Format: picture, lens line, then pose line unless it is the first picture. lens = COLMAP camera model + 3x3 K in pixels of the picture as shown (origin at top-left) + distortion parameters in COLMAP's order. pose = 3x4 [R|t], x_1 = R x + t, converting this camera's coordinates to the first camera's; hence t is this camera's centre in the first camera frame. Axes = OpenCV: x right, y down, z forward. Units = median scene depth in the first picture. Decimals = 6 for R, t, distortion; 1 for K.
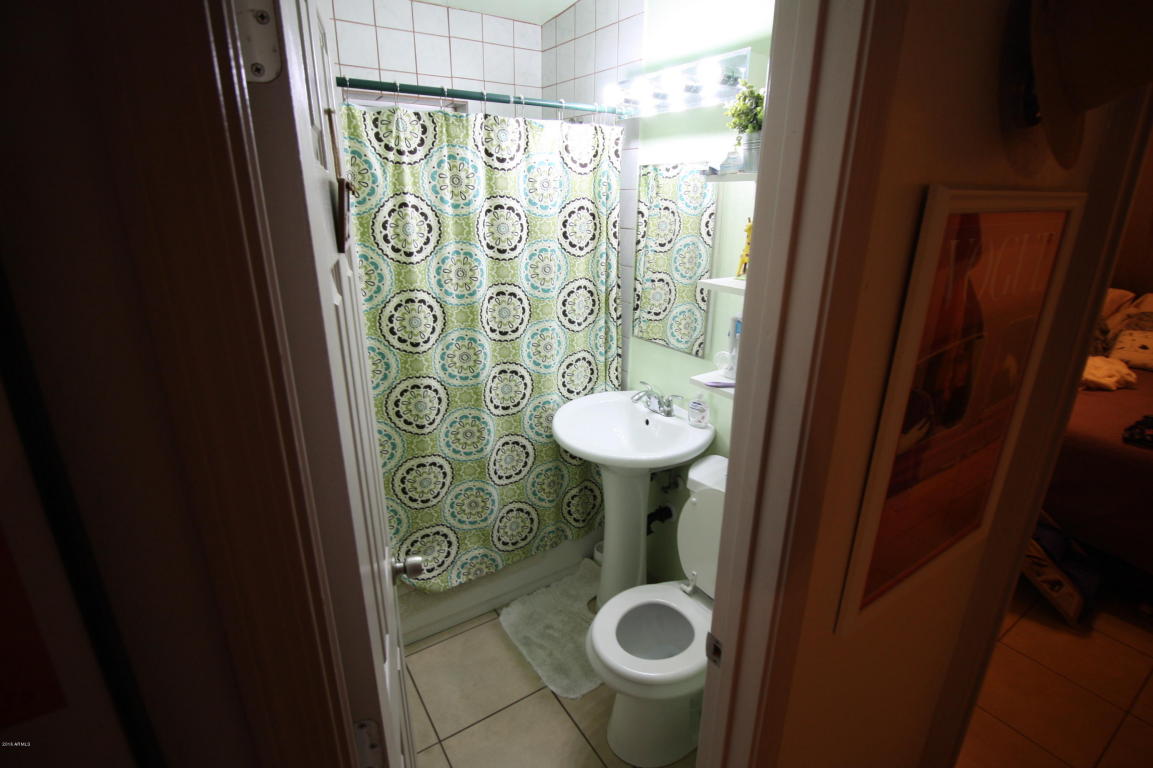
lens RADIAL K [[538.1, 0, 574.0], [0, 538.1, 380.0], [0, 0, 1]] dist [-0.000456, -0.015093]
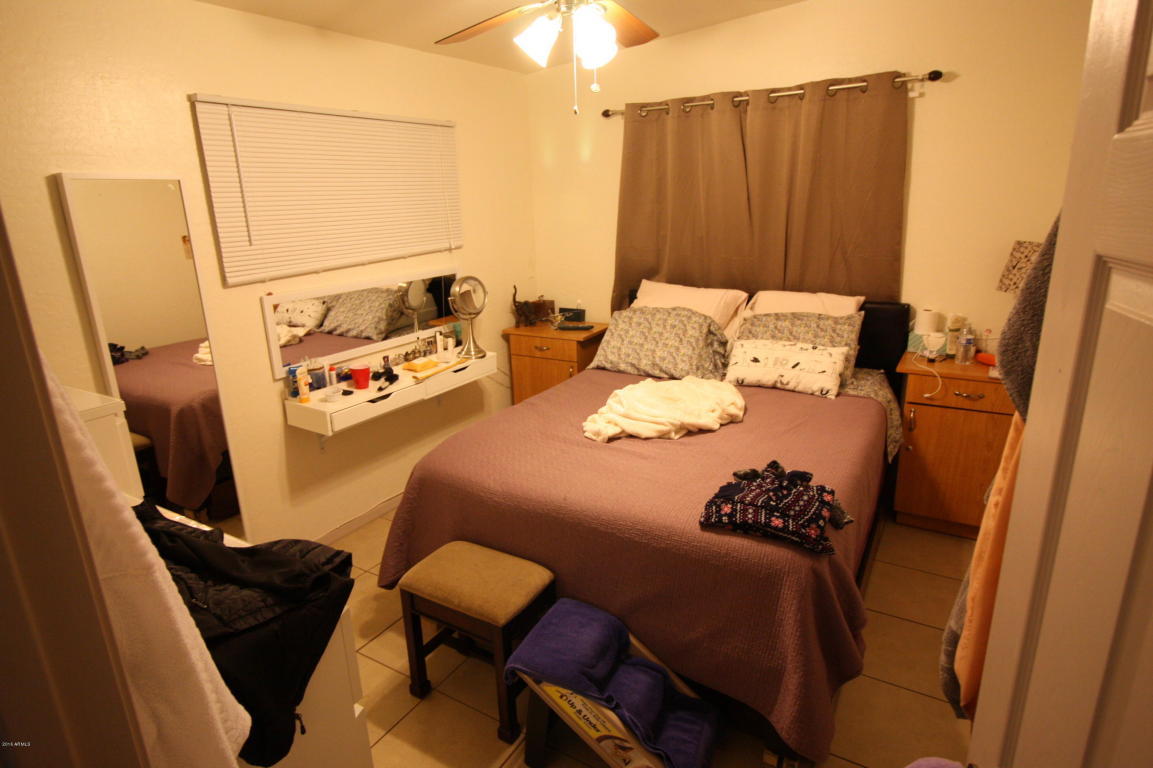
lens RADIAL K [[642.5, 0, 576.5], [0, 642.5, 384.0], [0, 0, 1]] dist [-0.000628, -0.000031]
pose [[0.897686, -0.154122, 0.412803, 0.456001], [0.172705, 0.984942, -0.007834, -0.073546], [-0.405380, 0.078326, 0.910787, 0.221978]]
